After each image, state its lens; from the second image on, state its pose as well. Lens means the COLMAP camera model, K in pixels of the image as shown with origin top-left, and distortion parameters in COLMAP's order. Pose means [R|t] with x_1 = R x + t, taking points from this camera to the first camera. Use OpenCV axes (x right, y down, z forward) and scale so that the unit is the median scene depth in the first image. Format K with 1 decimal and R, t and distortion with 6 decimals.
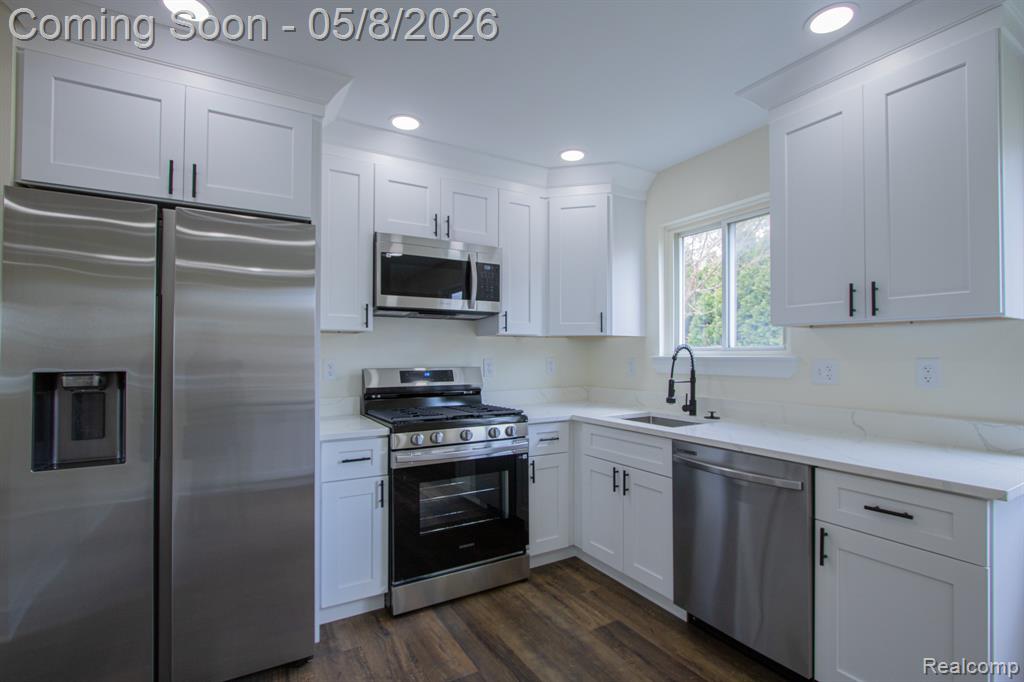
lens RADIAL K [[475.4, 0, 521.4], [0, 475.4, 350.3], [0, 0, 1]] dist [-0.015342, 0.000306]
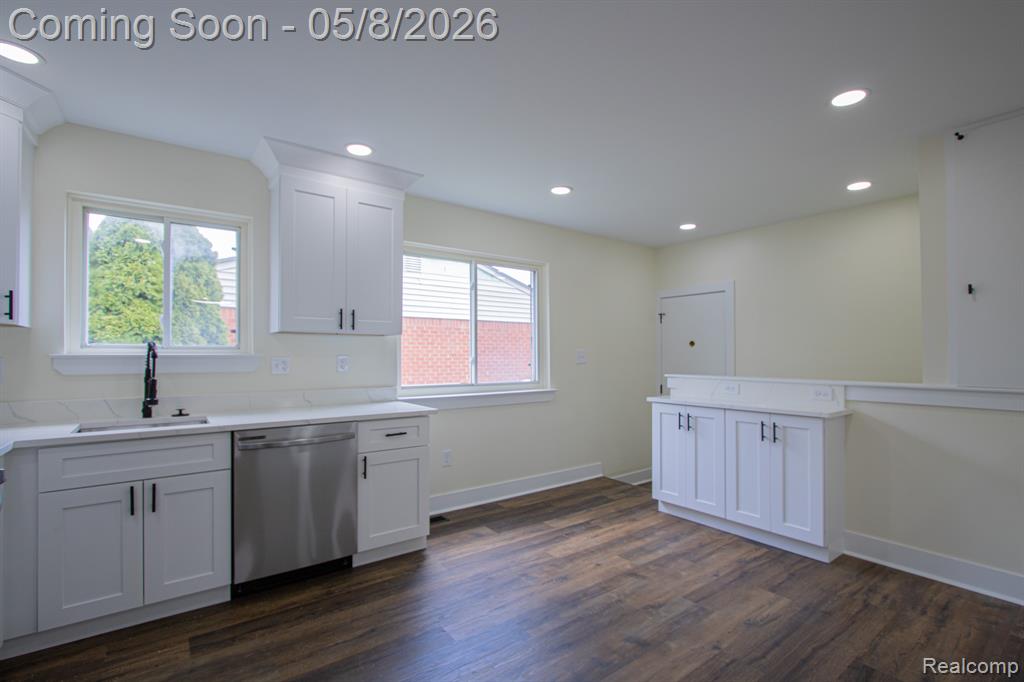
lens RADIAL K [[475.4, 0, 516.7], [0, 475.4, 347.7], [0, 0, 1]] dist [-0.015342, 0.000306]
pose [[-0.106895, 0.016686, 0.994130, -0.692129], [-0.007658, 0.999816, -0.017605, 0.011236], [-0.994241, -0.009495, -0.106748, 0.408467]]
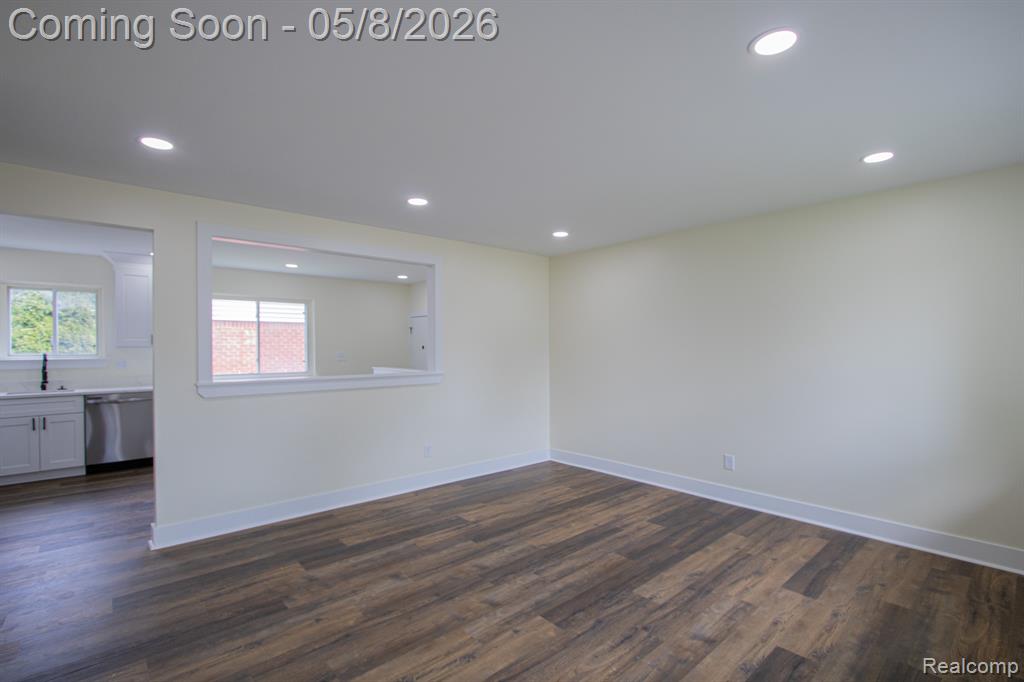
lens RADIAL K [[475.4, 0, 527.3], [0, 475.4, 347.1], [0, 0, 1]] dist [-0.015342, 0.000306]
pose [[-0.202991, -0.001255, 0.979180, -2.026170], [-0.005832, 0.999983, 0.000073, -0.051507], [-0.979163, -0.005696, -0.202995, -0.562087]]
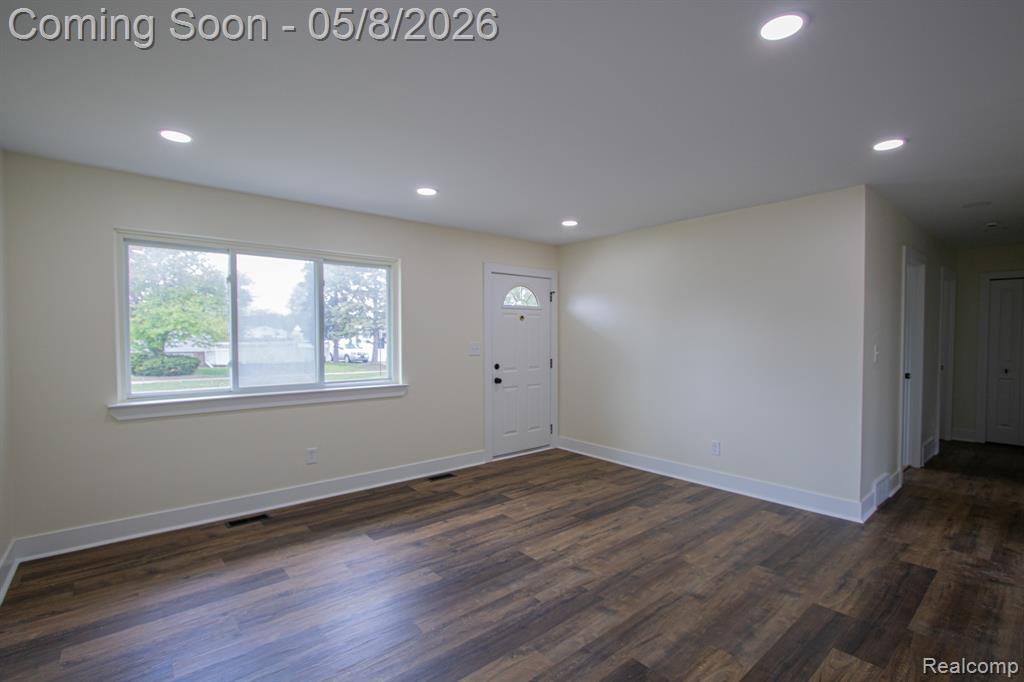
lens RADIAL K [[475.4, 0, 519.7], [0, 475.4, 341.3], [0, 0, 1]] dist [-0.015342, 0.000306]
pose [[0.166556, 0.012771, -0.985949, 0.022856], [0.010448, 0.999837, 0.014716, -0.053109], [0.985977, -0.012752, 0.166396, -1.006399]]
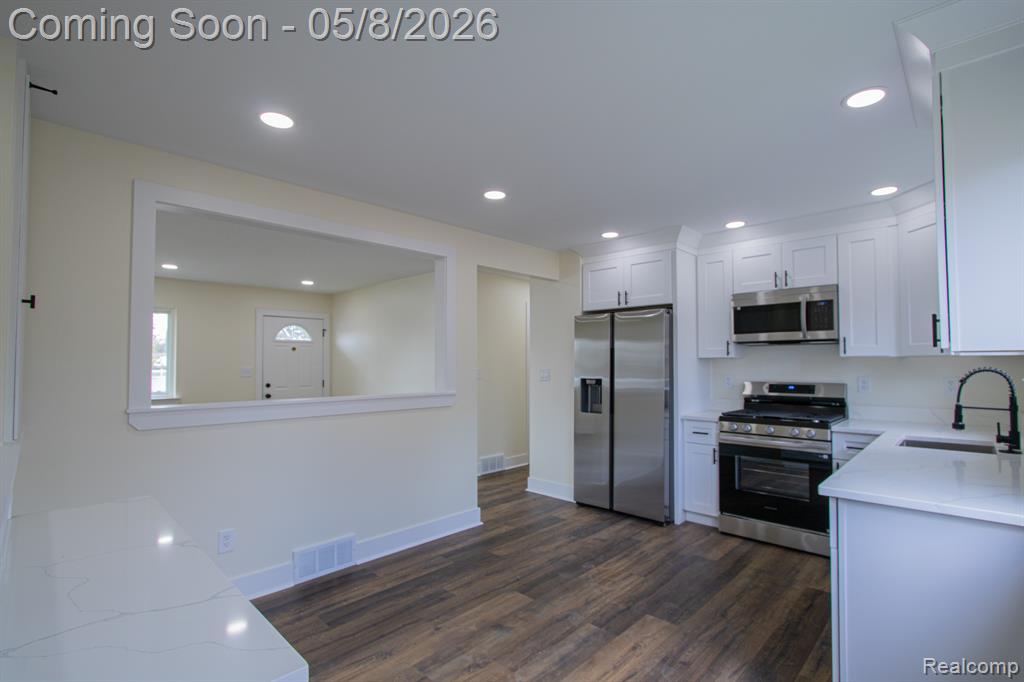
lens RADIAL K [[475.4, 0, 517.4], [0, 475.4, 351.0], [0, 0, 1]] dist [-0.015342, 0.000306]
pose [[0.265511, -0.025778, -0.963763, 1.019023], [0.011213, 0.999657, -0.023649, -0.033742], [0.964043, -0.004528, 0.265709, -0.103468]]
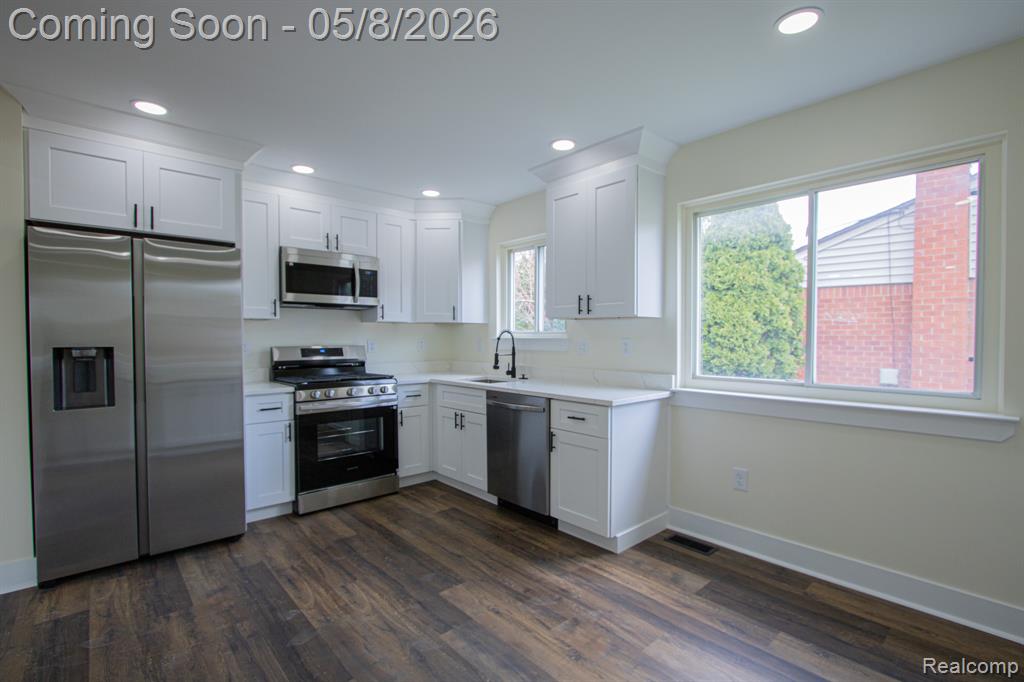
lens RADIAL K [[475.4, 0, 518.9], [0, 475.4, 350.9], [0, 0, 1]] dist [-0.015342, 0.000306]
pose [[0.981355, -0.005112, 0.192134, 0.102490], [-0.002166, 0.999289, 0.037649, -0.001381], [-0.192190, -0.037363, 0.980646, -0.481631]]
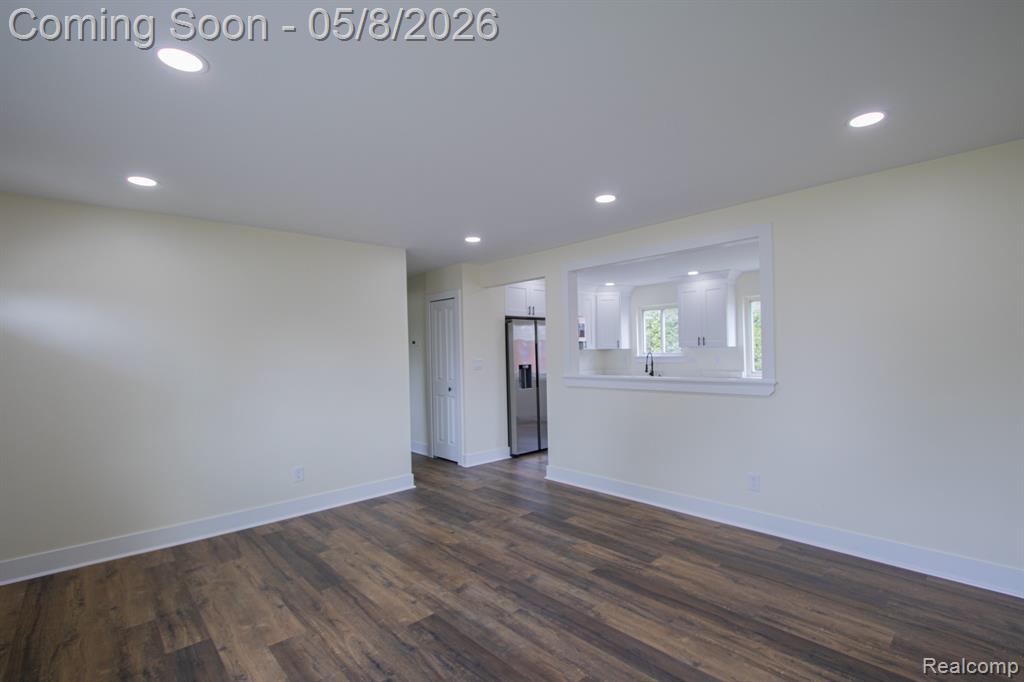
lens RADIAL K [[475.4, 0, 516.3], [0, 475.4, 351.4], [0, 0, 1]] dist [-0.015342, 0.000306]
pose [[0.978834, -0.021396, 0.203532, -1.115691], [0.019939, 0.999759, 0.009203, -0.064128], [-0.203680, -0.004950, 0.979025, -1.790712]]
